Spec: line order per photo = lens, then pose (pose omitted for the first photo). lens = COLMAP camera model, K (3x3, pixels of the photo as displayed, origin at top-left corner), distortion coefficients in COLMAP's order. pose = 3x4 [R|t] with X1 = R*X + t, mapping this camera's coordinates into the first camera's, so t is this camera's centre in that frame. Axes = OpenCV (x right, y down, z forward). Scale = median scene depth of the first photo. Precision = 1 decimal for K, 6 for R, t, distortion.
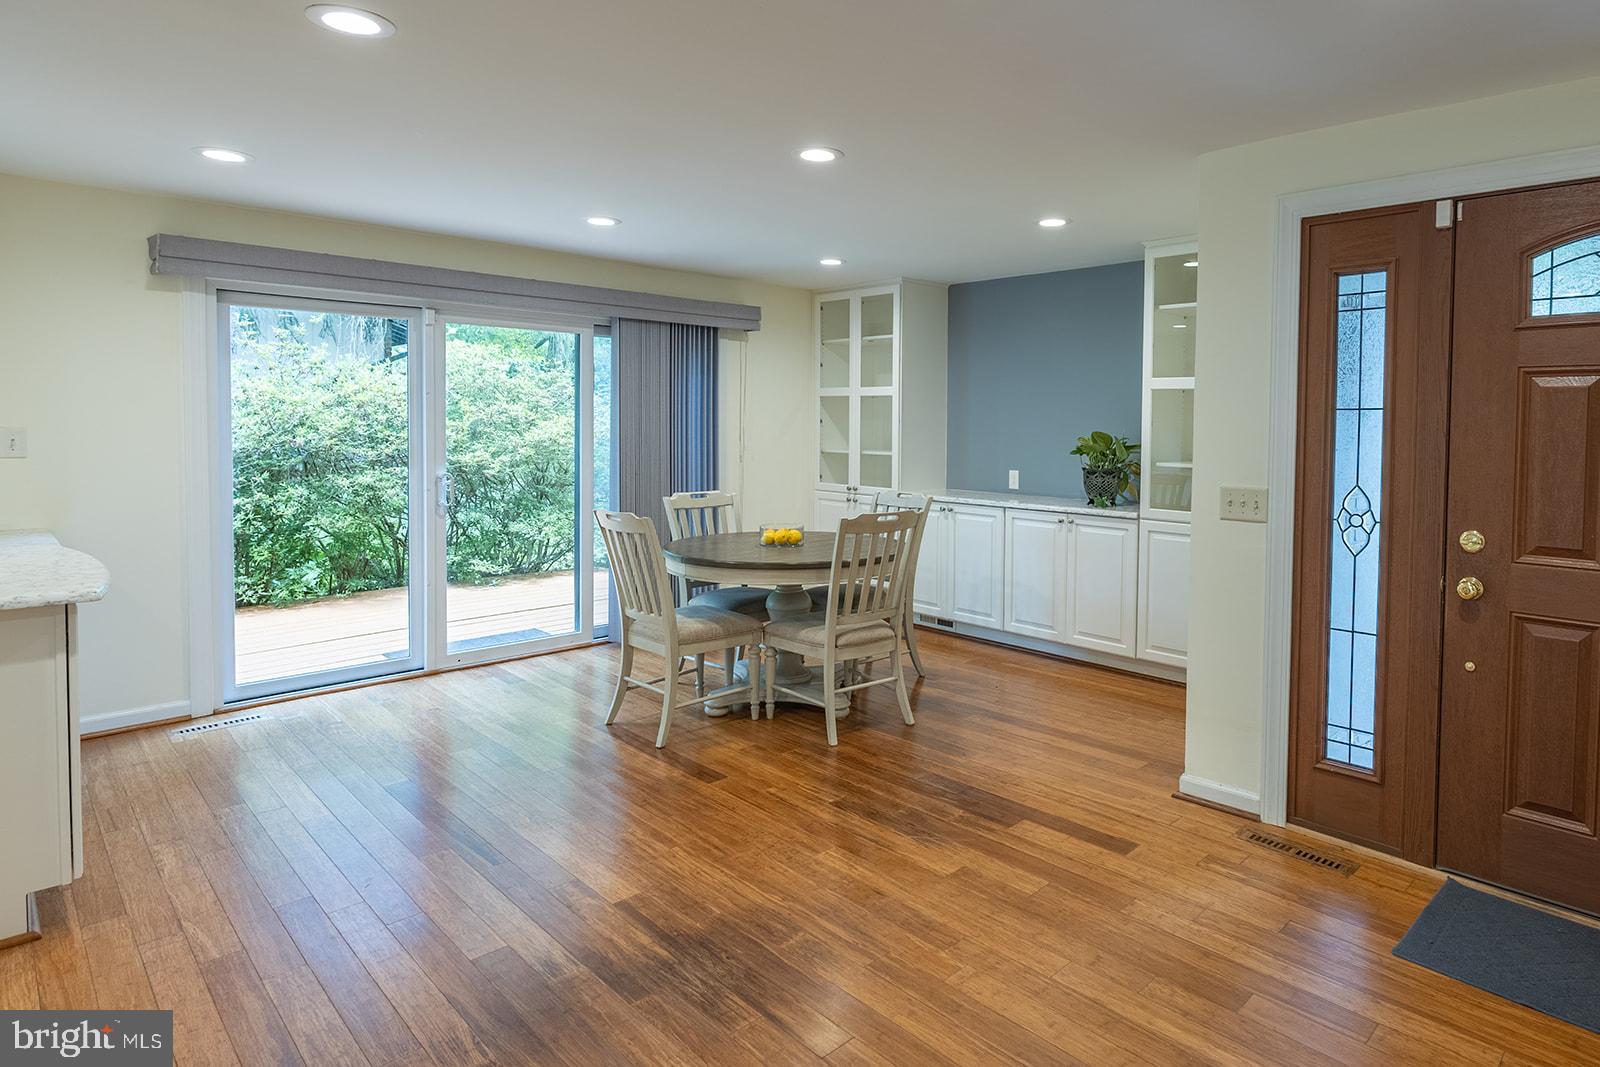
lens RADIAL K [[891.1, 0, 800.0], [0, 891.1, 533.5], [0, 0, 1]] dist [-0.001982, -0.000422]
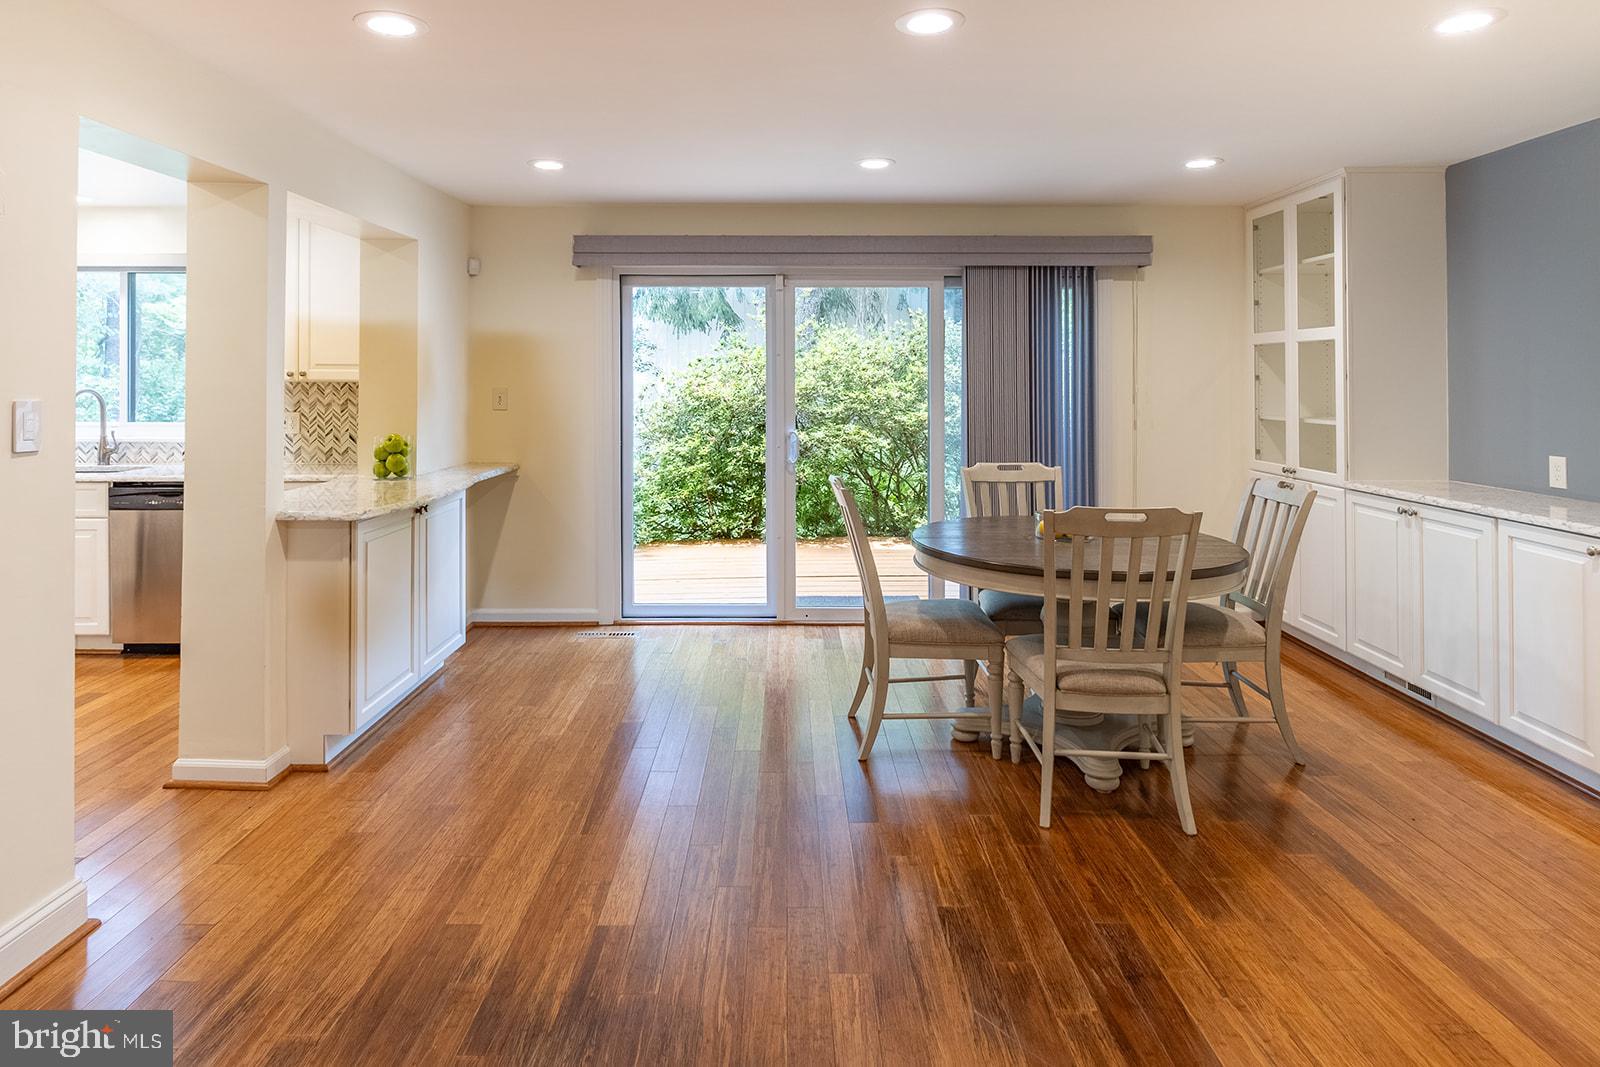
lens RADIAL K [[859.4, 0, 796.7], [0, 859.4, 432.6], [0, 0, 1]] dist [-0.004966, 0.000058]
pose [[0.737077, 0.031711, -0.675064, 0.282014], [-0.077488, 0.996276, -0.037807, -0.029295], [0.671352, 0.080176, 0.736790, 0.271890]]
